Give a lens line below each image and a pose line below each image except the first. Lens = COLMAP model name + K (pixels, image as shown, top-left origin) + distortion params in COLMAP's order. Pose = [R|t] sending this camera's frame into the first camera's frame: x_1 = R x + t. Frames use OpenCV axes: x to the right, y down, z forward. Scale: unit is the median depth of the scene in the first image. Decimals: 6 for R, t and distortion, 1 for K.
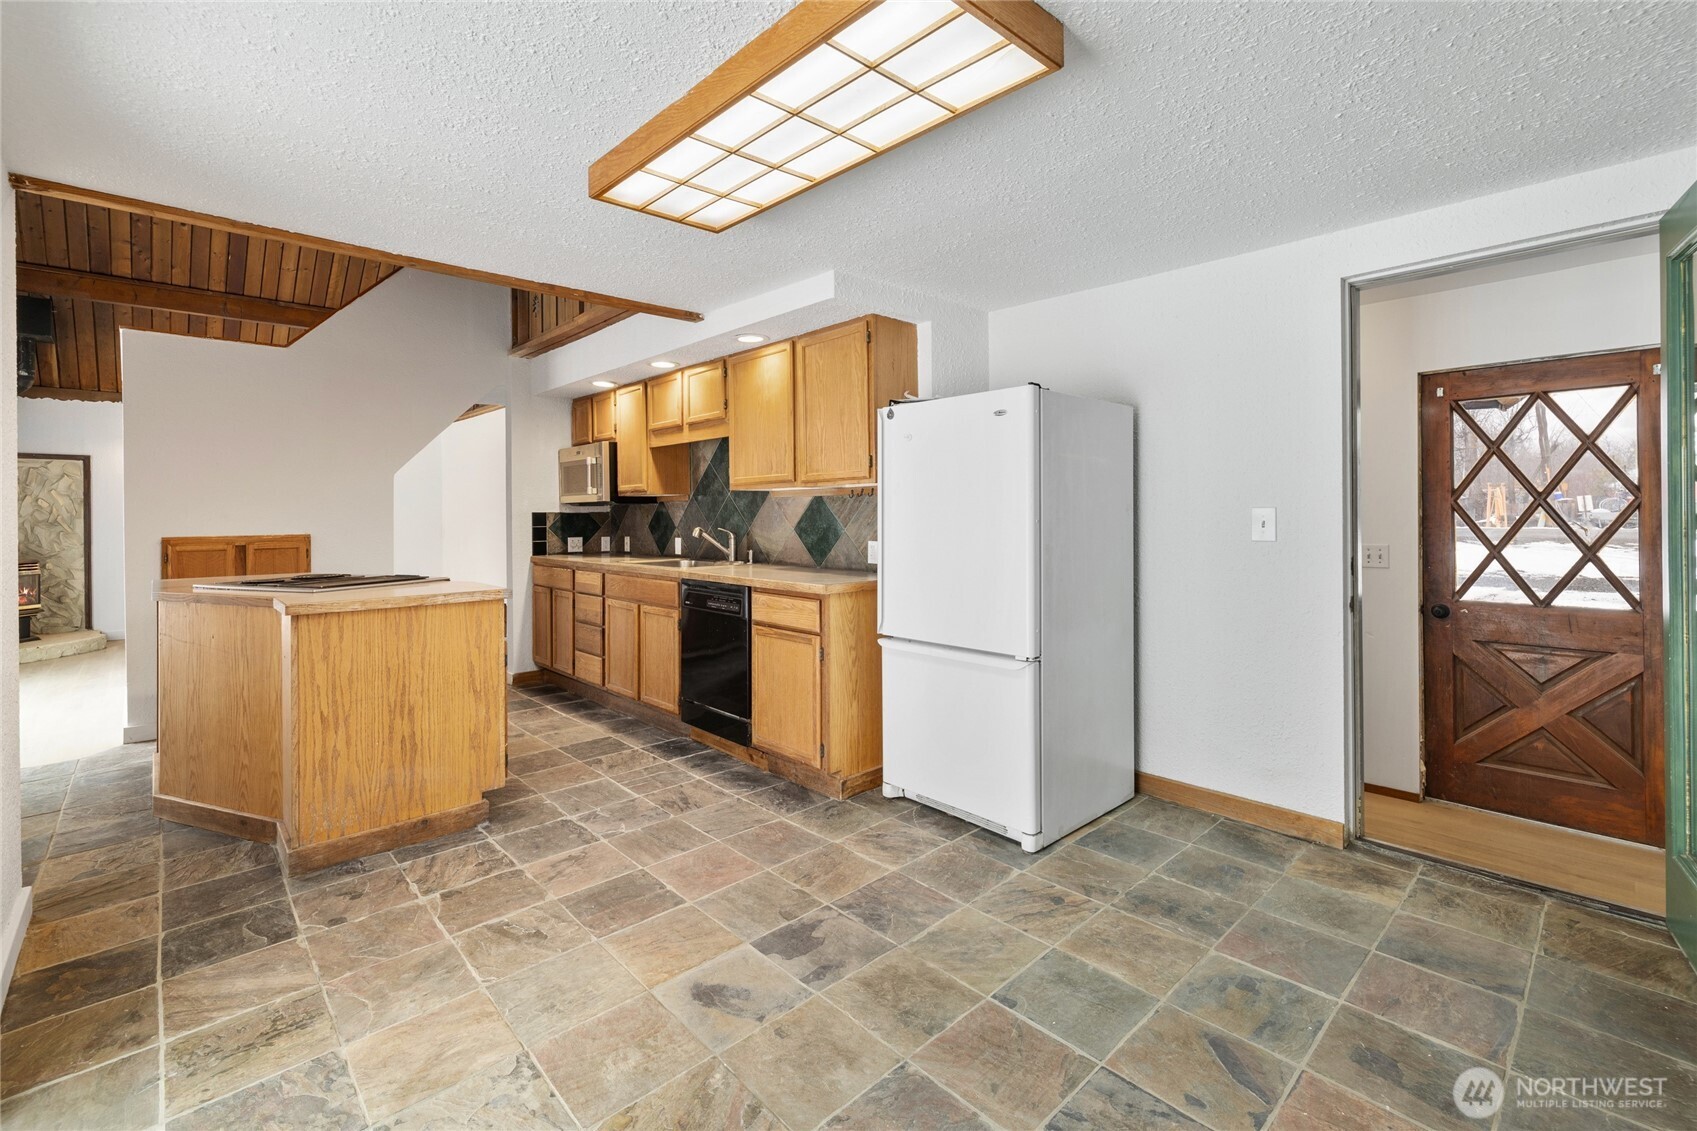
lens RADIAL K [[750.0, 0, 844.7], [0, 750.0, 523.0], [0, 0, 1]] dist [0.000243, -0.000292]
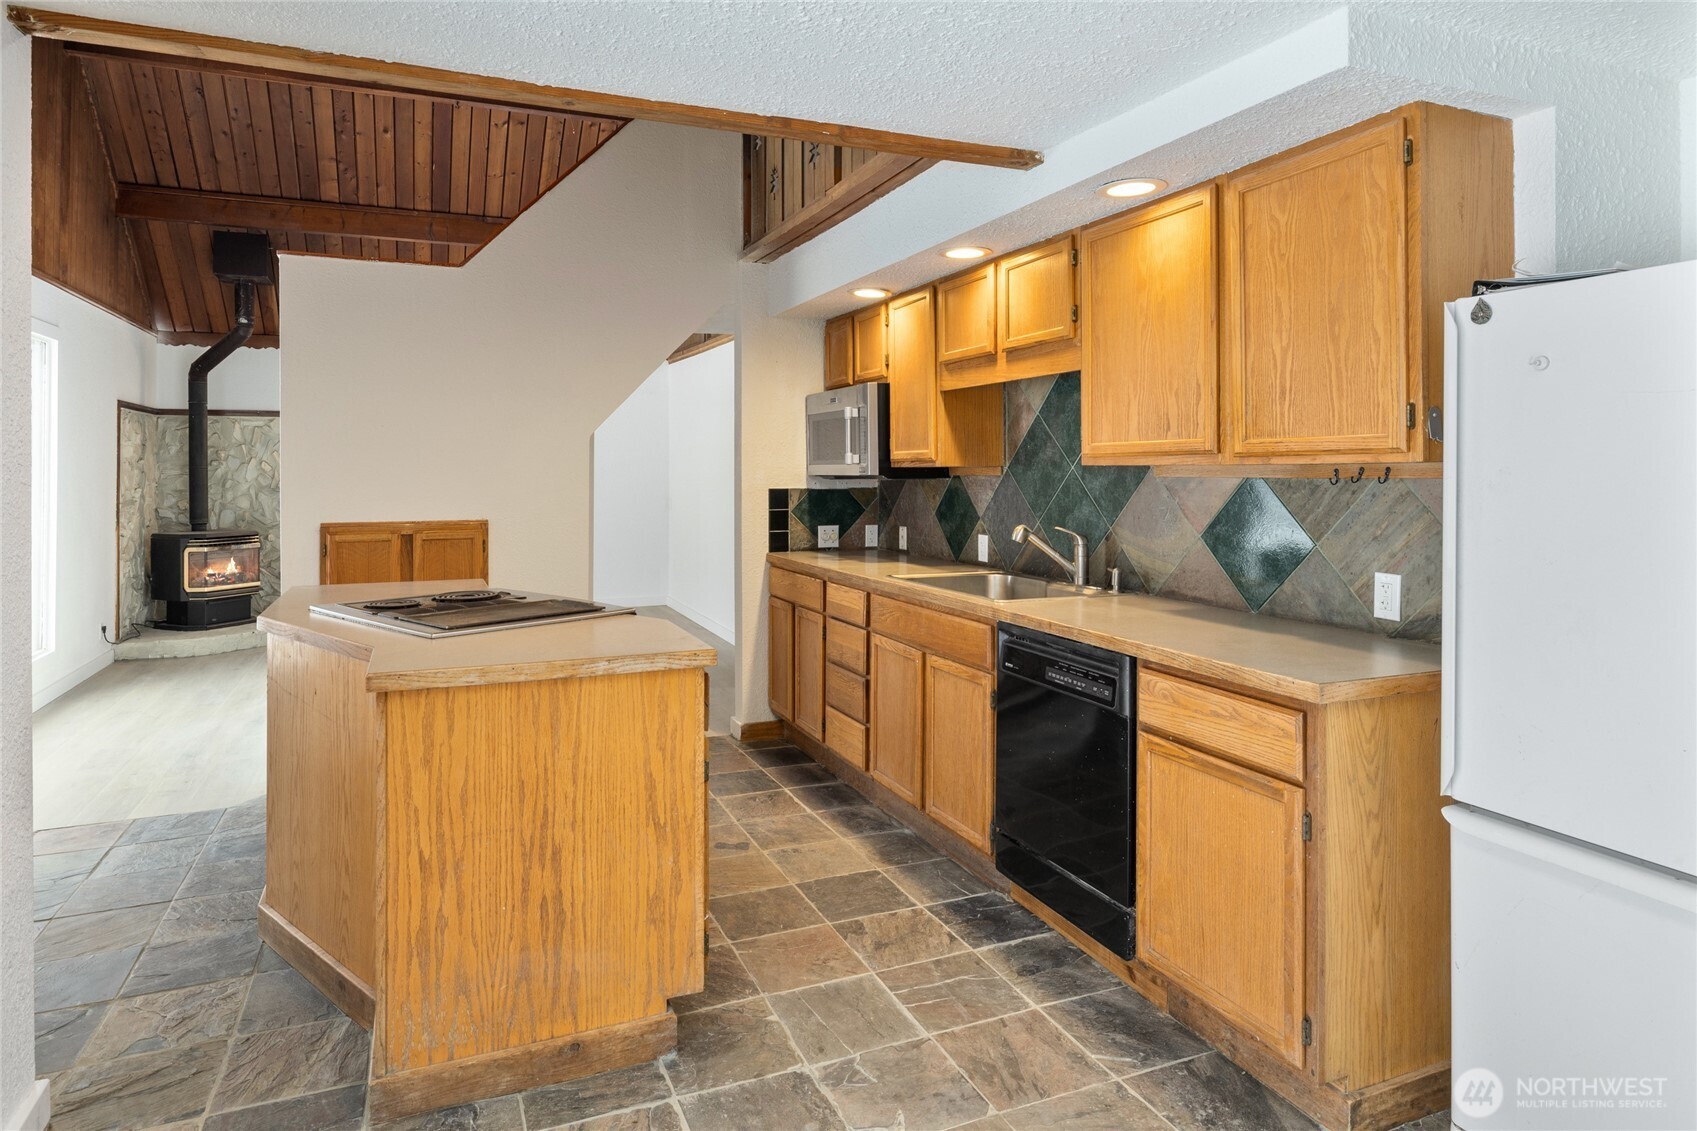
lens RADIAL K [[973.7, 0, 843.1], [0, 973.7, 473.2], [0, 0, 1]] dist [0.001024, 0.000463]
pose [[0.943794, 0.005043, -0.330496, -0.092811], [-0.006512, 0.999973, -0.003337, -0.039220], [0.330470, 0.005302, 0.943802, 0.285522]]
